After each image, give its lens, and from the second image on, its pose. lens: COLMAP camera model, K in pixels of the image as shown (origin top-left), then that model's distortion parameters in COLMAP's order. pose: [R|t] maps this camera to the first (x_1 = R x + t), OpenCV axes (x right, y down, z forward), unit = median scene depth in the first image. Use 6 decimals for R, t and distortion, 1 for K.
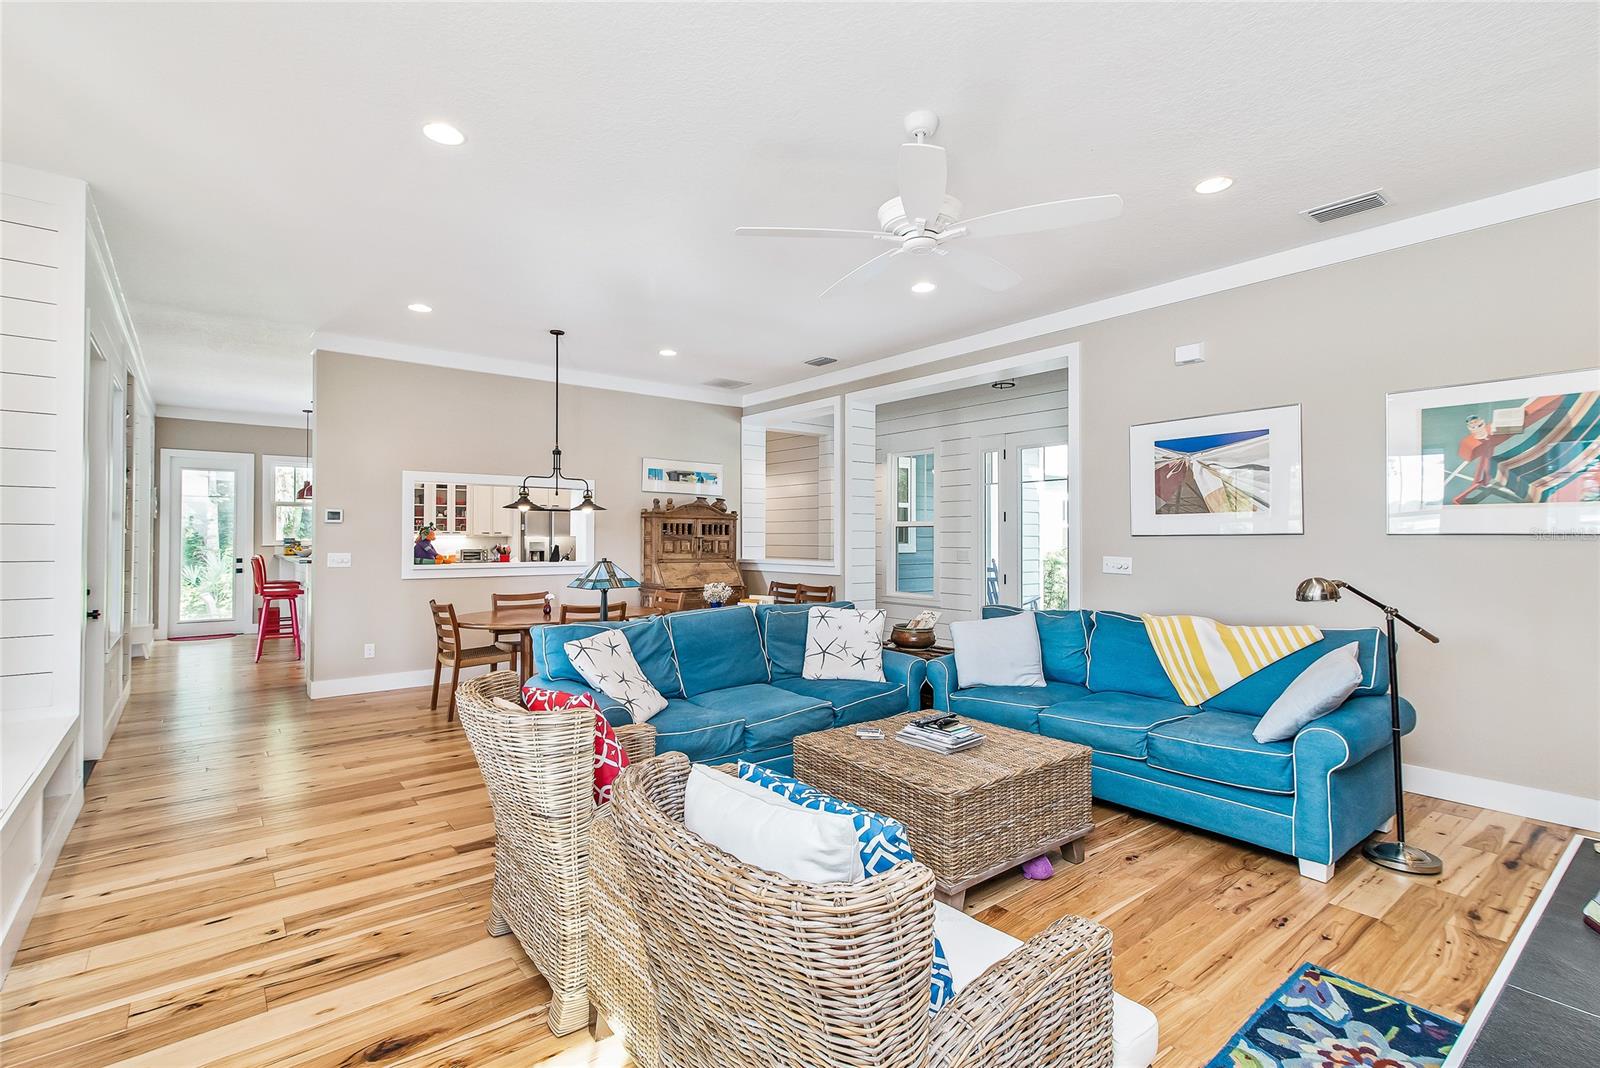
lens RADIAL K [[738.9, 0, 800.0], [0, 738.9, 534.0], [0, 0, 1]] dist [0.002416, 0.000050]
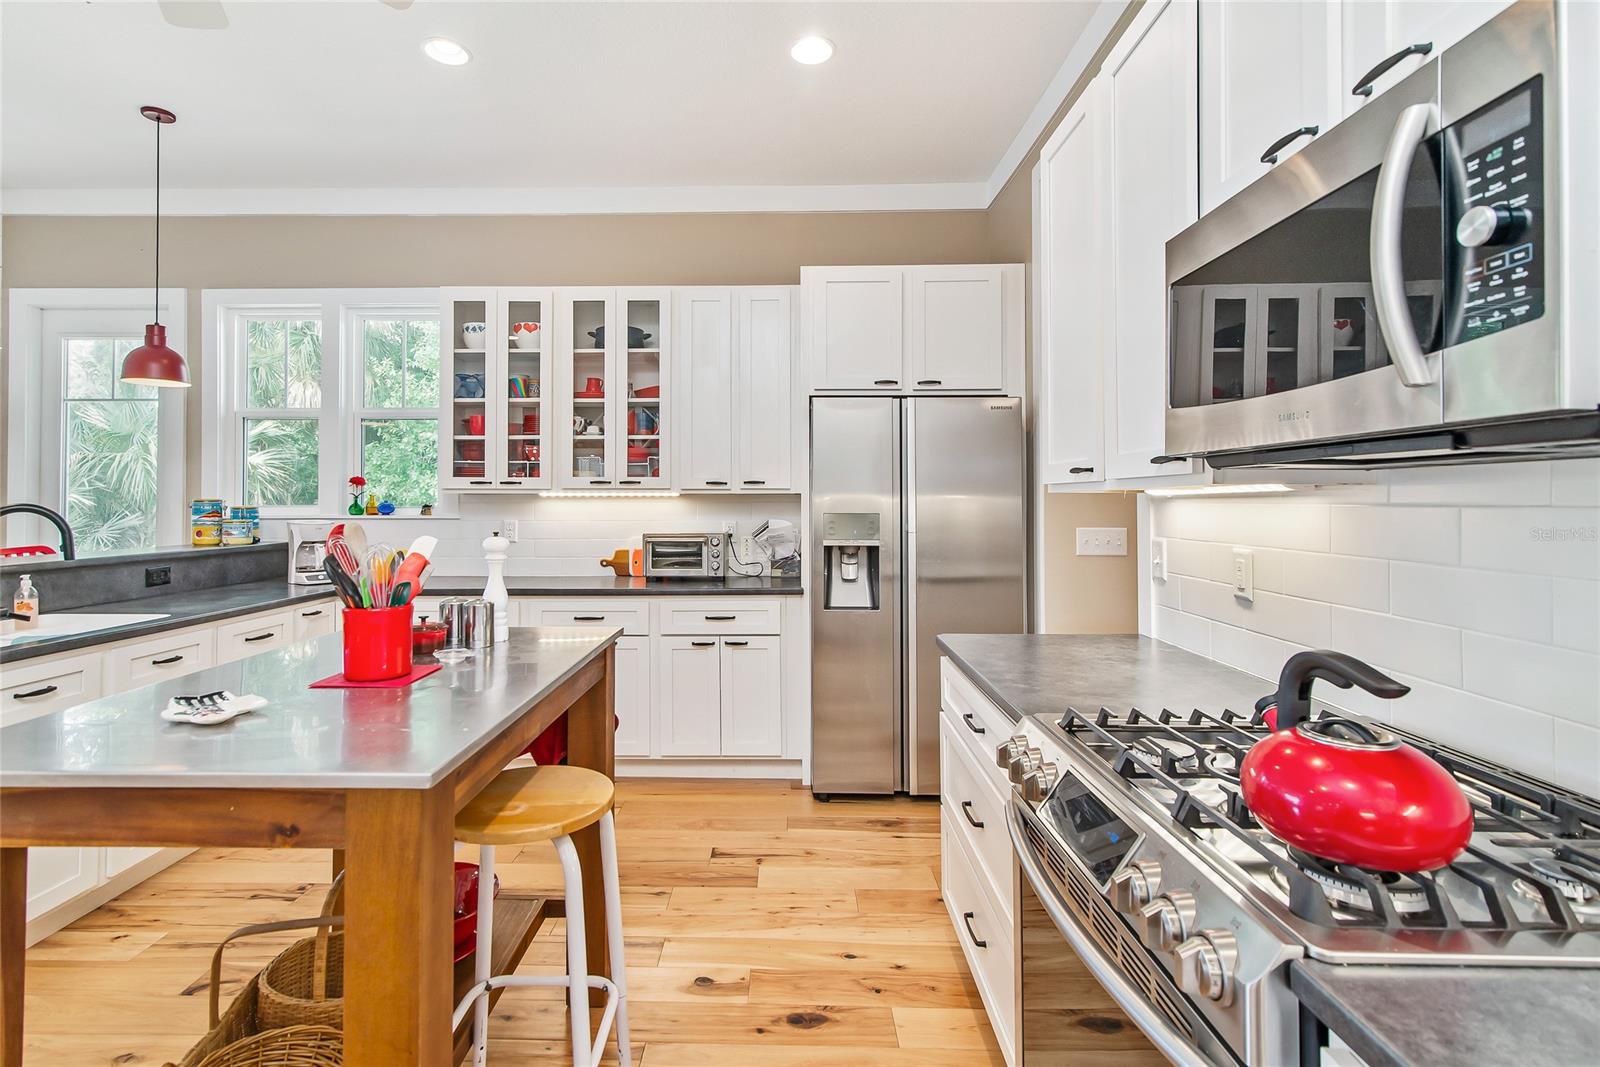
lens RADIAL K [[781.2, 0, 769.3], [0, 781.2, 488.5], [0, 0, 1]] dist [0.017600, -0.001182]
pose [[0.761378, -0.015340, -0.648127, -0.280076], [0.006817, 0.999854, -0.015655, 0.009917], [0.648273, 0.007501, 0.761371, 1.147121]]
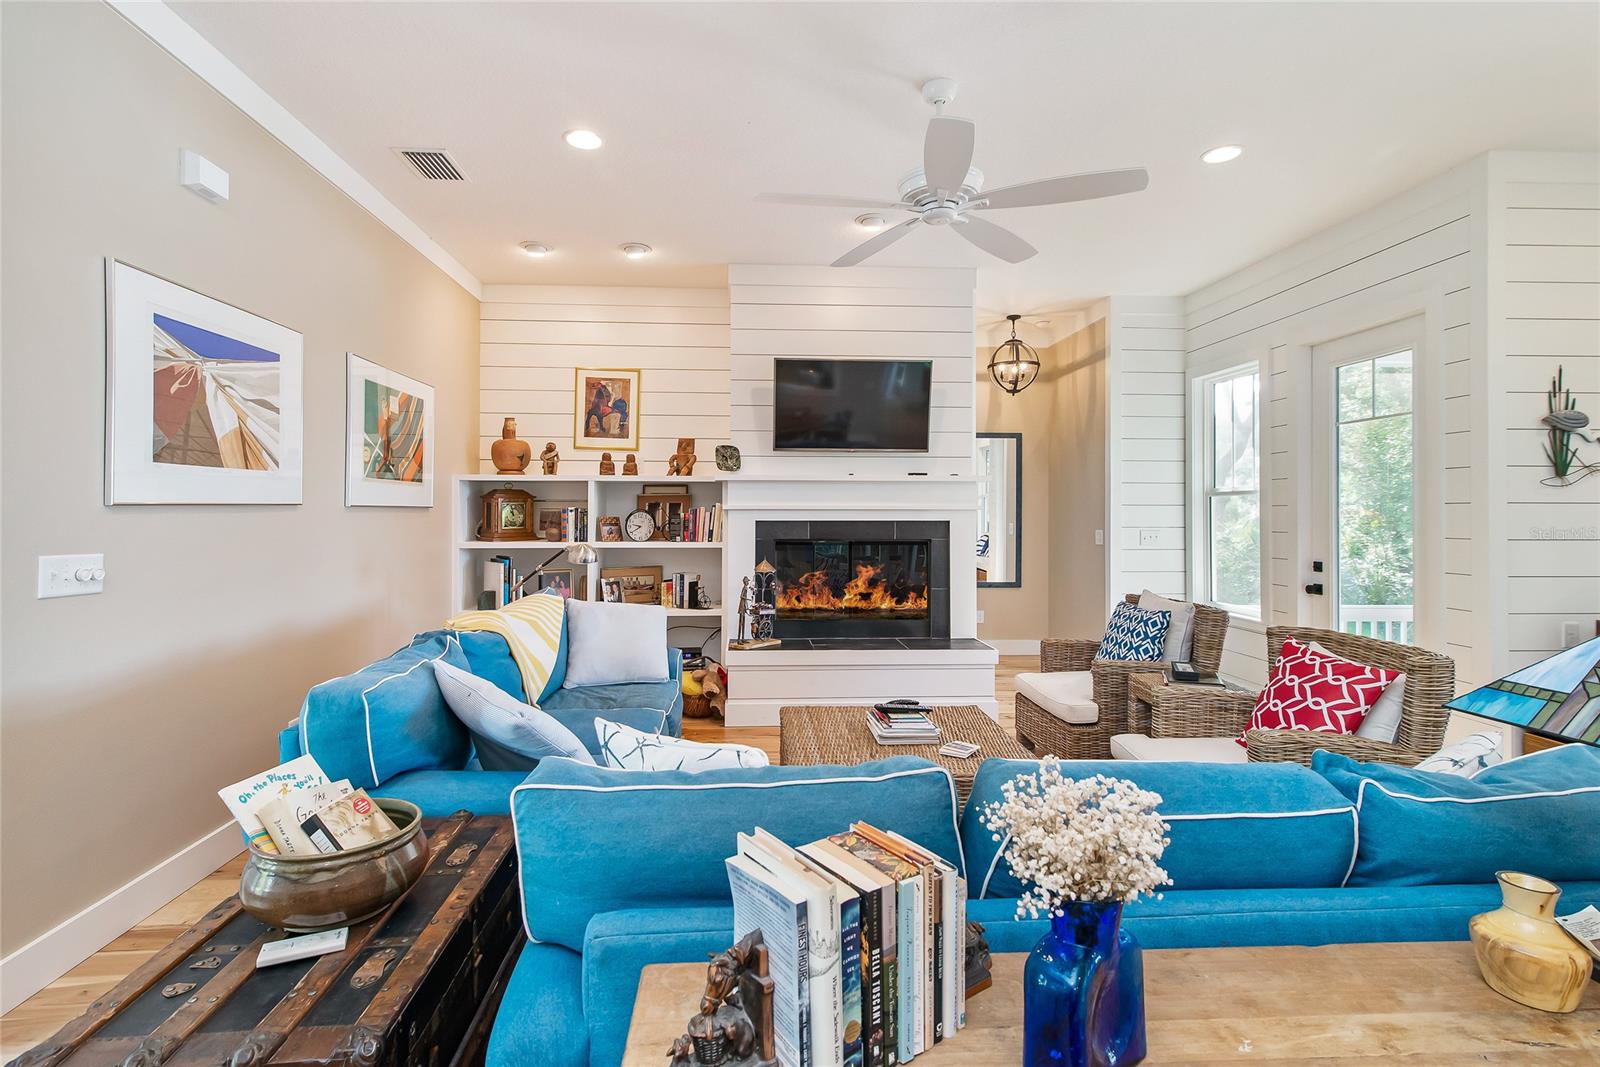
lens RADIAL K [[764.1, 0, 789.7], [0, 764.1, 509.0], [0, 0, 1]] dist [0.012183, -0.000094]
pose [[-0.813332, -0.002200, 0.581796, -0.101596], [-0.008447, 0.999932, -0.008028, 0.003201], [-0.581739, -0.011443, -0.813295, 0.741251]]
